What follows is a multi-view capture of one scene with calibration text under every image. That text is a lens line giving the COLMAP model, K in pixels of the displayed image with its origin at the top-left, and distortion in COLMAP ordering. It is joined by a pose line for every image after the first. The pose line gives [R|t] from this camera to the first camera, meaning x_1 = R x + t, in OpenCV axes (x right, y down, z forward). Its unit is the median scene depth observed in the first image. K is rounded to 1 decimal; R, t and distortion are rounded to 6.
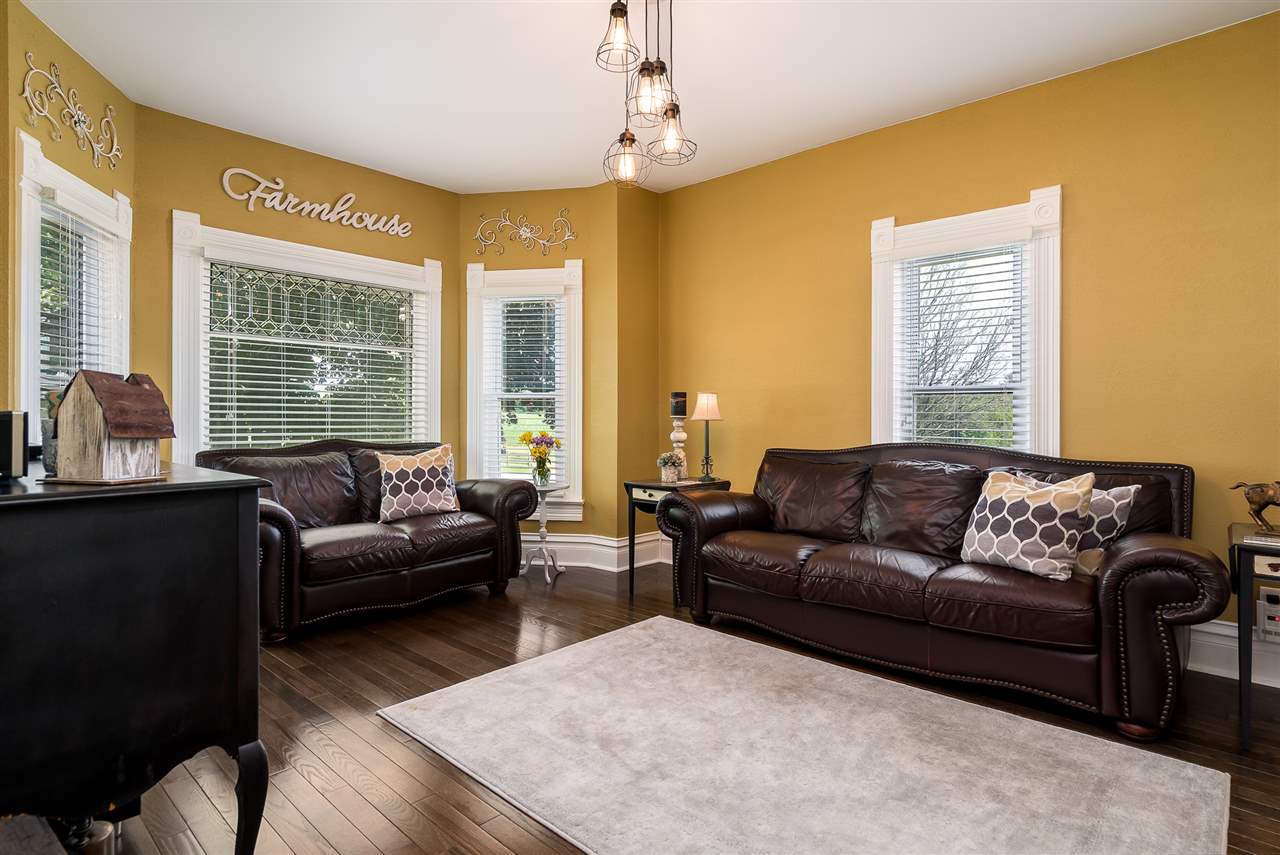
lens RADIAL K [[663.9, 0, 623.9], [0, 663.9, 412.5], [0, 0, 1]] dist [0.001967, -0.000063]
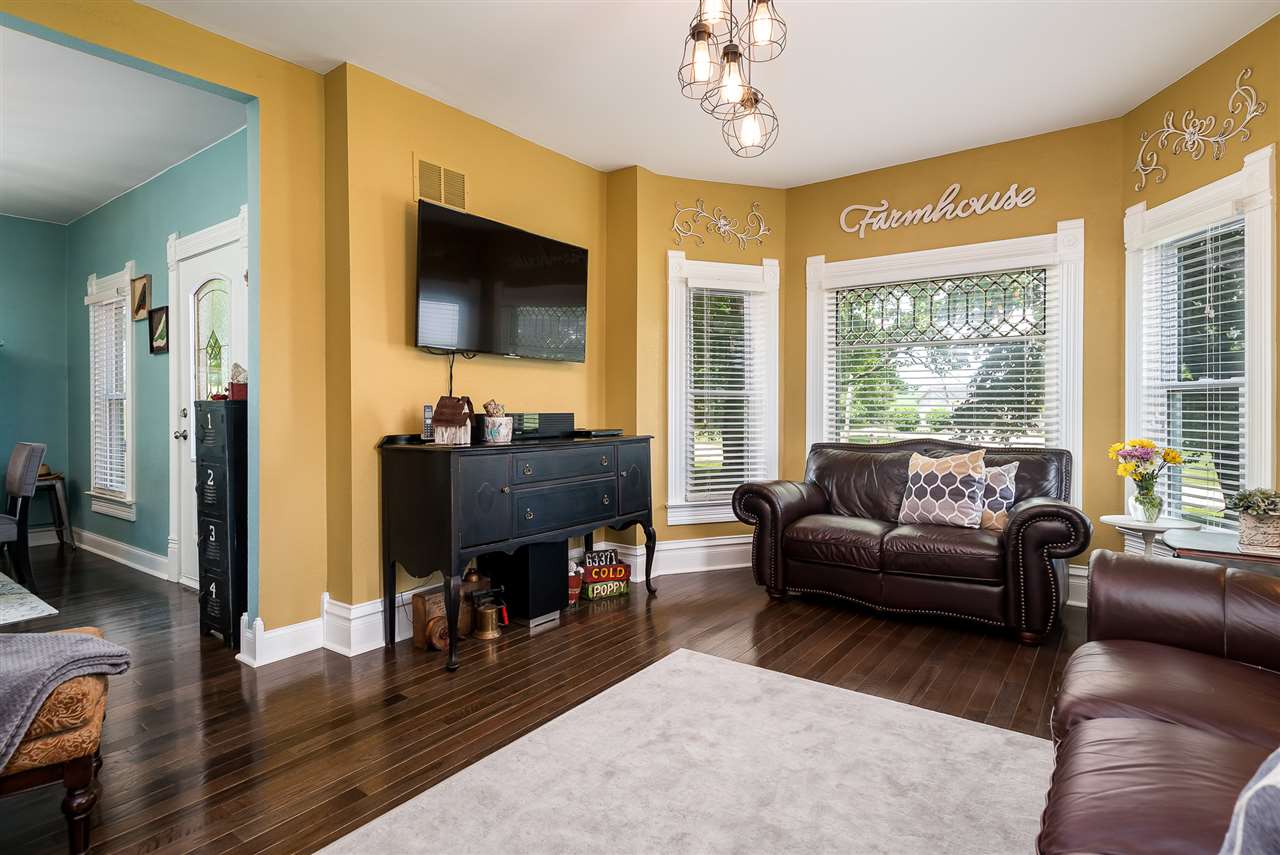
lens RADIAL K [[660.8, 0, 634.3], [0, 660.8, 418.9], [0, 0, 1]] dist [0.009837, 0.000182]
pose [[0.109376, 0.014119, -0.993900, 0.808272], [0.002705, 0.999891, 0.014502, -0.007632], [0.993997, -0.004275, 0.109326, 0.698936]]
